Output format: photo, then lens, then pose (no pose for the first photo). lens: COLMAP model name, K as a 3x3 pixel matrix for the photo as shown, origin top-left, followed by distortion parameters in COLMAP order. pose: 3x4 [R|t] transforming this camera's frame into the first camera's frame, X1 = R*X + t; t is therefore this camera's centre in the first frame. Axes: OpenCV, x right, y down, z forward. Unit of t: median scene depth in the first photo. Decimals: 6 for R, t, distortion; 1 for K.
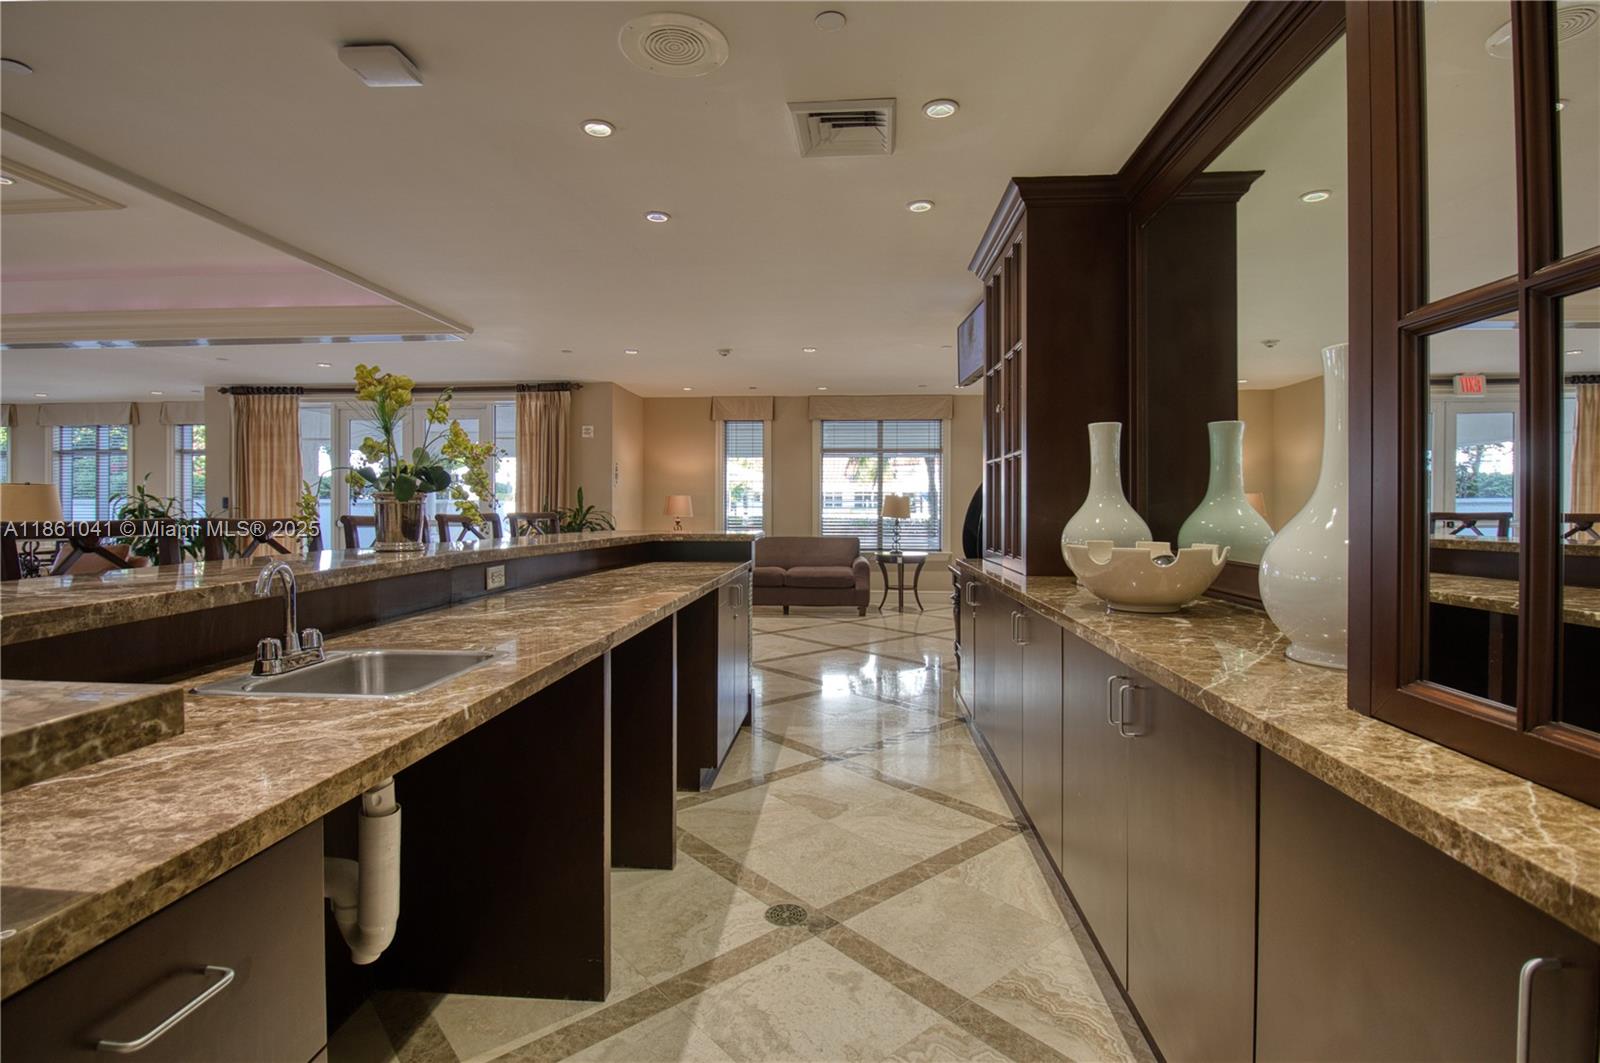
lens RADIAL K [[746.6, 0, 800.5], [0, 746.6, 518.2], [0, 0, 1]] dist [-0.001754, -0.000193]
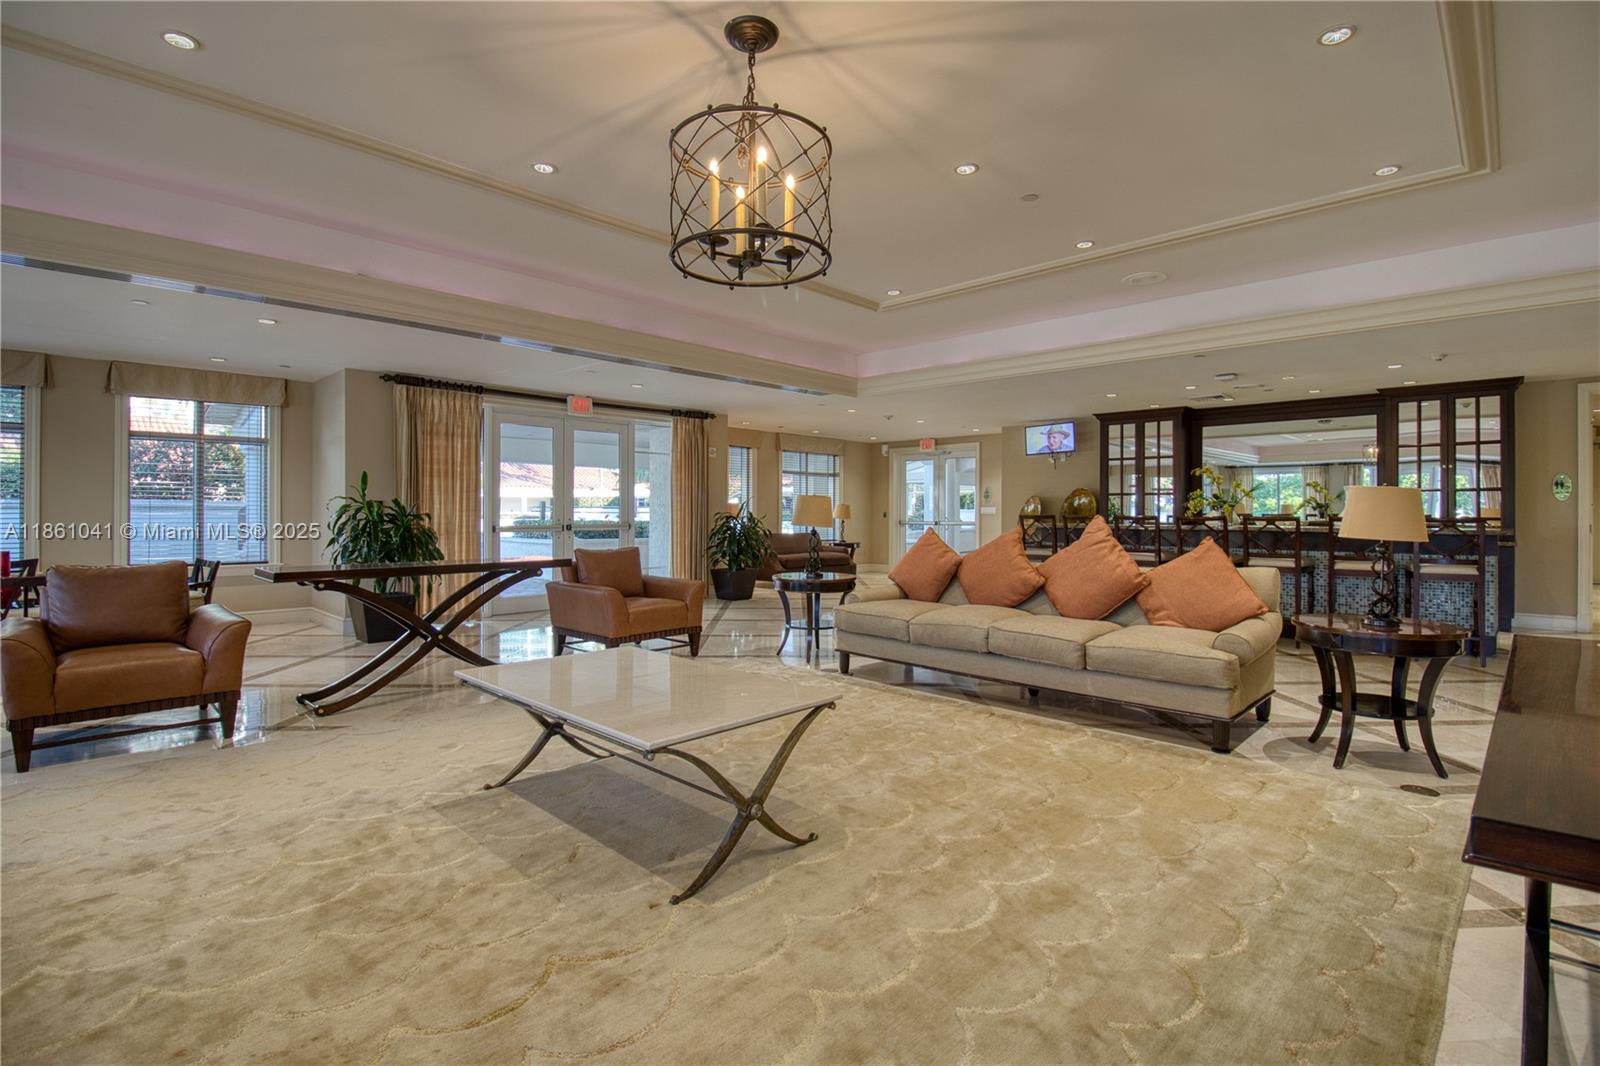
lens RADIAL K [[746.6, 0, 798.2], [0, 746.6, 520.2], [0, 0, 1]] dist [-0.001754, -0.000193]
pose [[0.642361, -0.010219, 0.766334, -1.134445], [0.010156, 0.999937, 0.004822, -0.007893], [-0.766335, 0.004685, 0.642424, 0.090825]]
